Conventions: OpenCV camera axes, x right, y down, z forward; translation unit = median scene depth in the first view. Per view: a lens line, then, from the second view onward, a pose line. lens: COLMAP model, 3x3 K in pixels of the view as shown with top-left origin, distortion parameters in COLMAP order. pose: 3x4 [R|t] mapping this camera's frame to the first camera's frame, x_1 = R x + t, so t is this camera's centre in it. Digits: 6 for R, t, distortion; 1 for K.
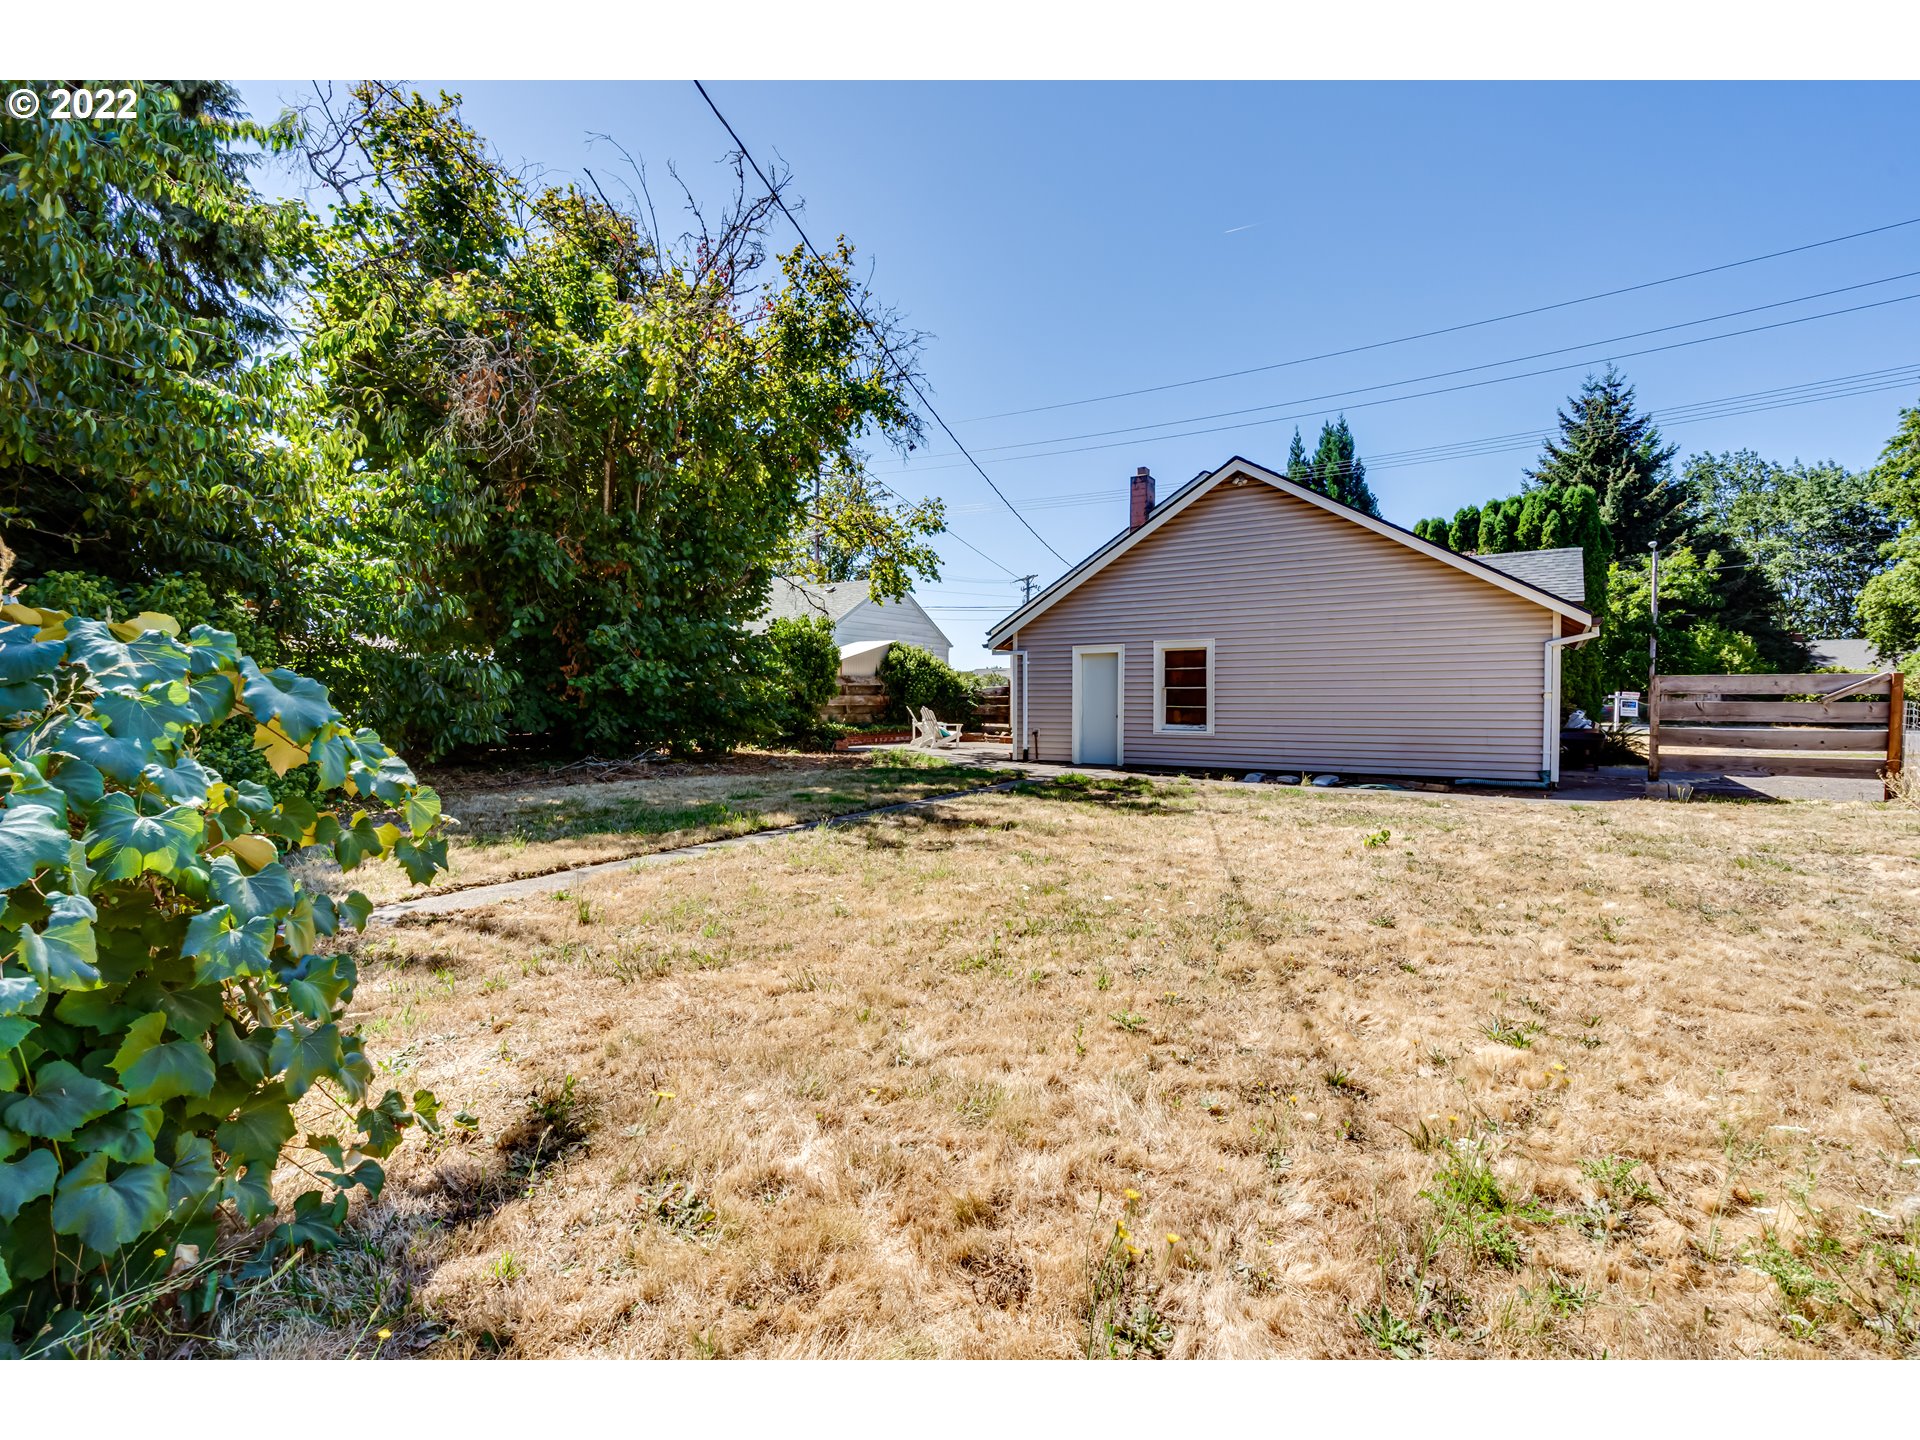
lens RADIAL K [[871.8, 0, 947.3], [0, 871.8, 714.8], [0, 0, 1]] dist [-0.007812, 0.001815]
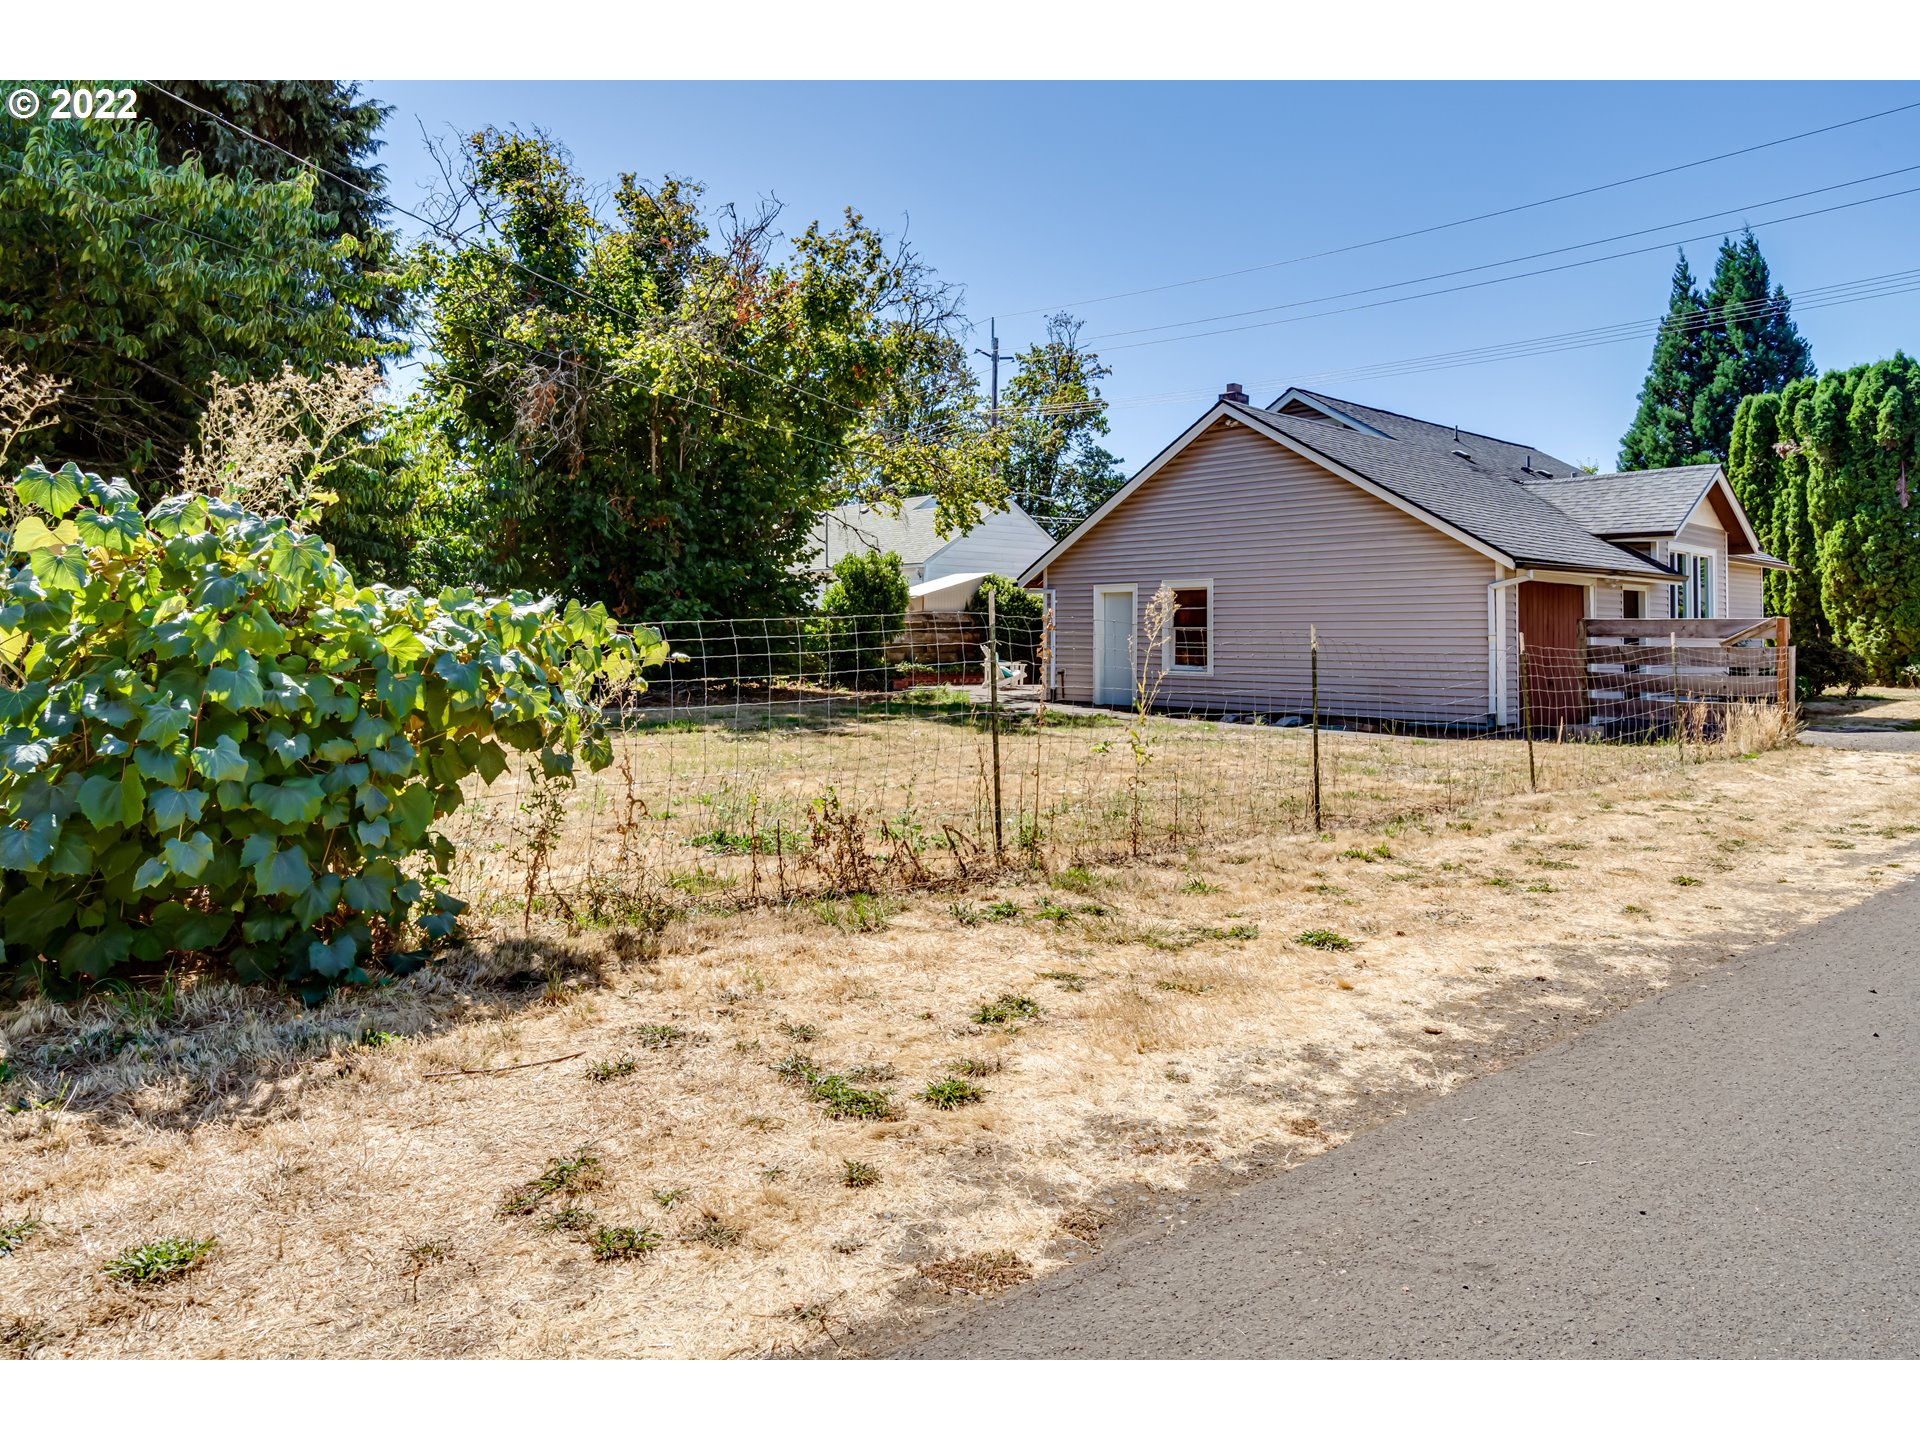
lens RADIAL K [[1267.2, 0, 955.6], [0, 1267.2, 544.1], [0, 0, 1]] dist [-0.010171, 0.009986]
pose [[0.968443, -0.013318, -0.248881, 0.314922], [-0.009032, 0.996040, -0.088444, 0.003166], [0.249073, 0.087901, 0.964488, -0.386043]]
